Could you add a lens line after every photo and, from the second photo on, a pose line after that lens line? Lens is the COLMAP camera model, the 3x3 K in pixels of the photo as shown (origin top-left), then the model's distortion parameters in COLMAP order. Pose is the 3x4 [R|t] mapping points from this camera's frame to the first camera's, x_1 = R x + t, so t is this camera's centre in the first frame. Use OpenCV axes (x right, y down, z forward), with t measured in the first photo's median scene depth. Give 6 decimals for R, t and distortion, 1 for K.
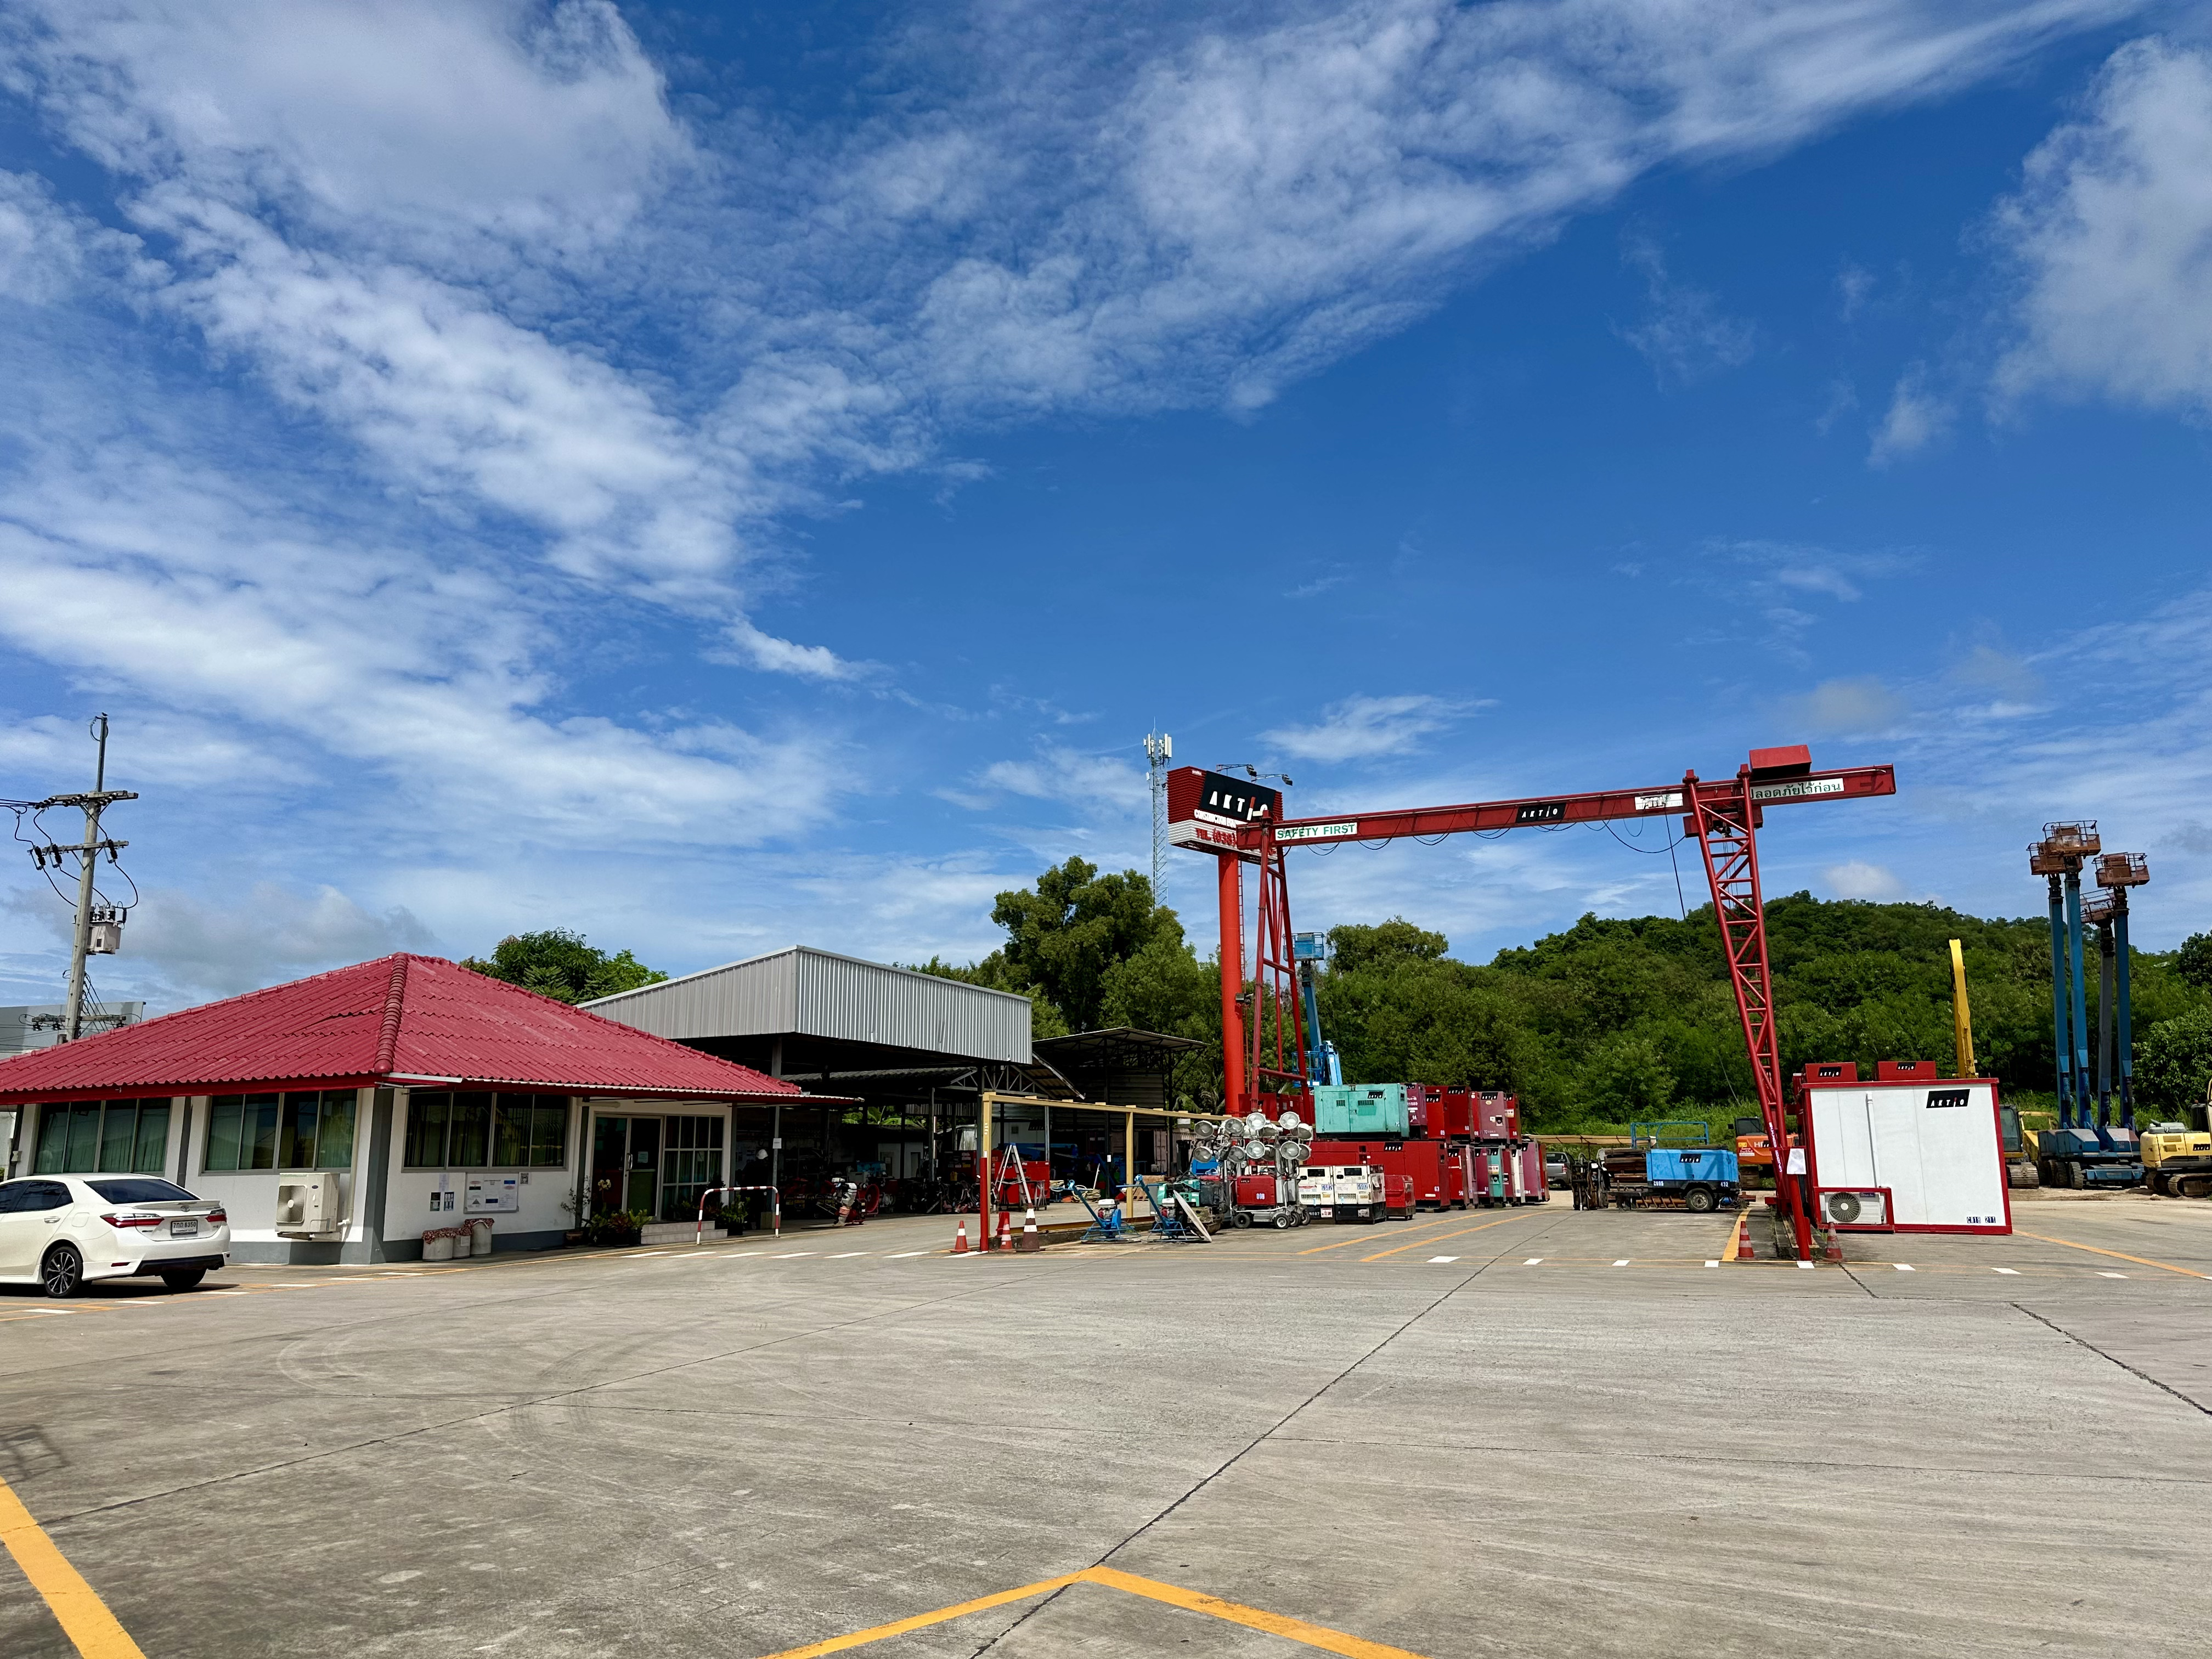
lens RADIAL K [[1520.8, 0, 1106.0], [0, 1520.8, 829.5], [0, 0, 1]] dist [0.135357, -0.236937]
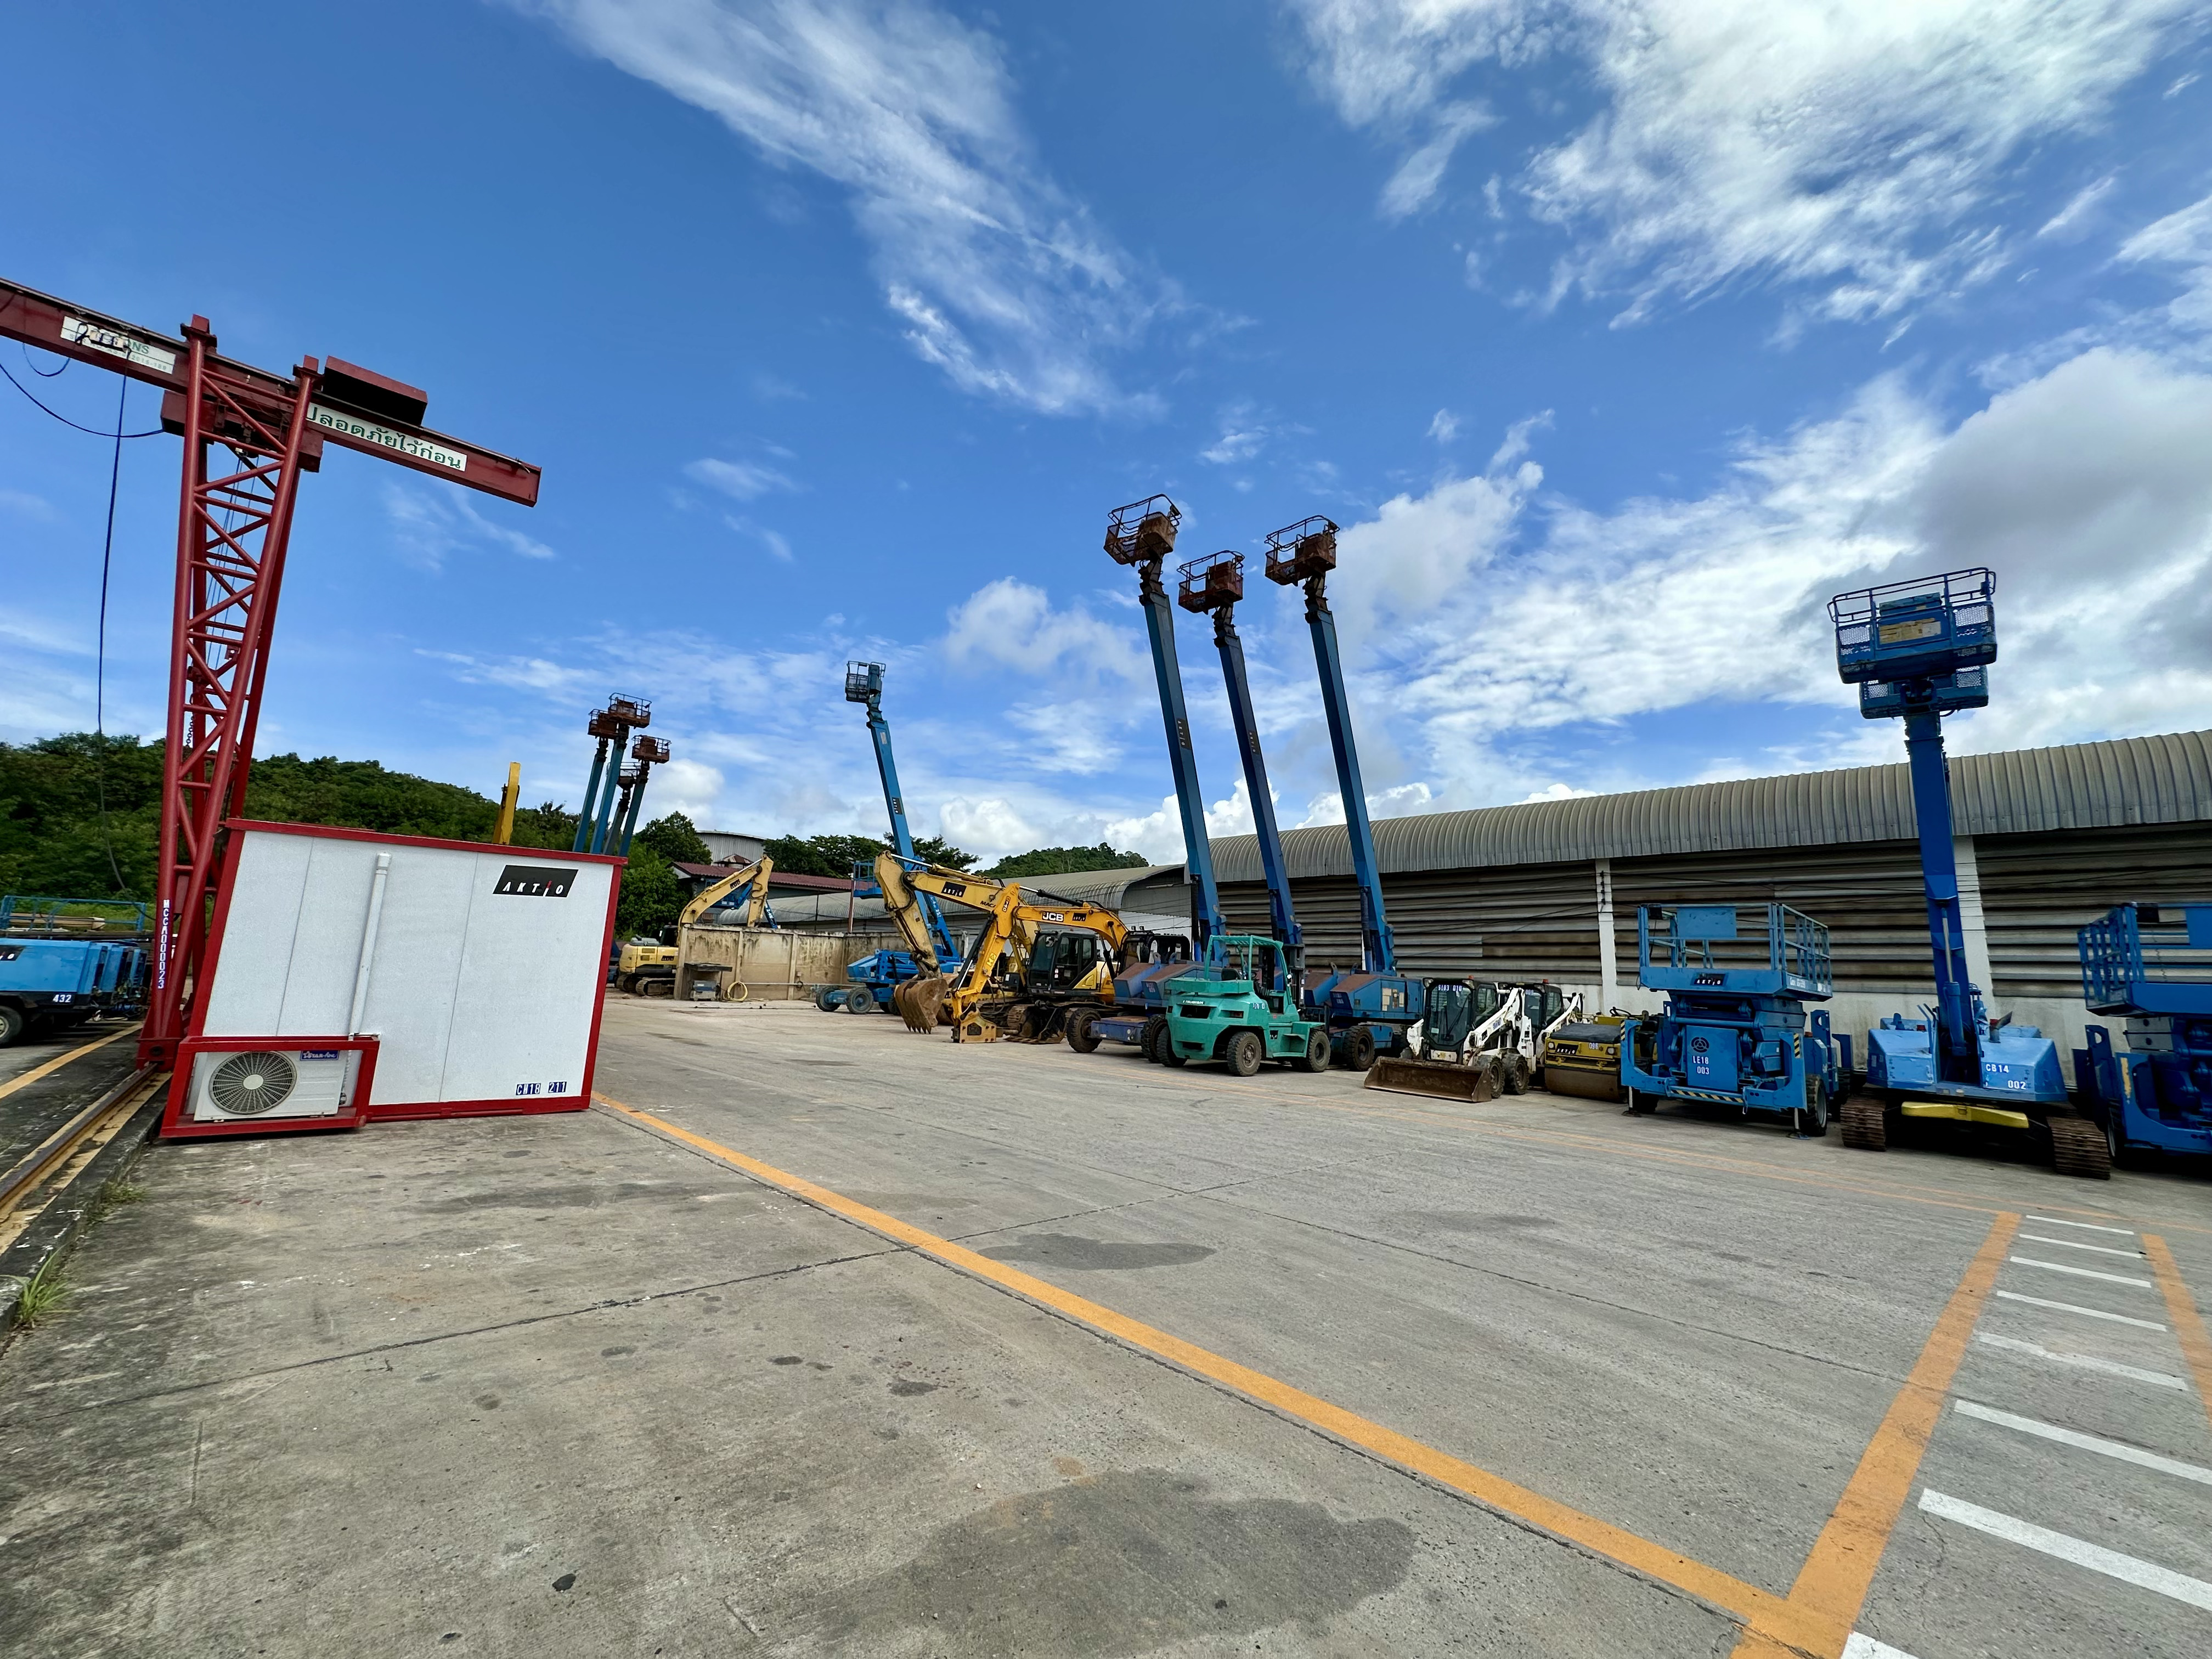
lens RADIAL K [[899.6, 0, 1106.0], [0, 899.6, 829.5], [0, 0, 1]] dist [0.003620, 0.000562]
pose [[0.428170, 0.166000, 0.888321, 0.141753], [-0.230465, 0.970539, -0.070280, 0.055337], [-0.873817, -0.174635, 0.453813, 0.283592]]
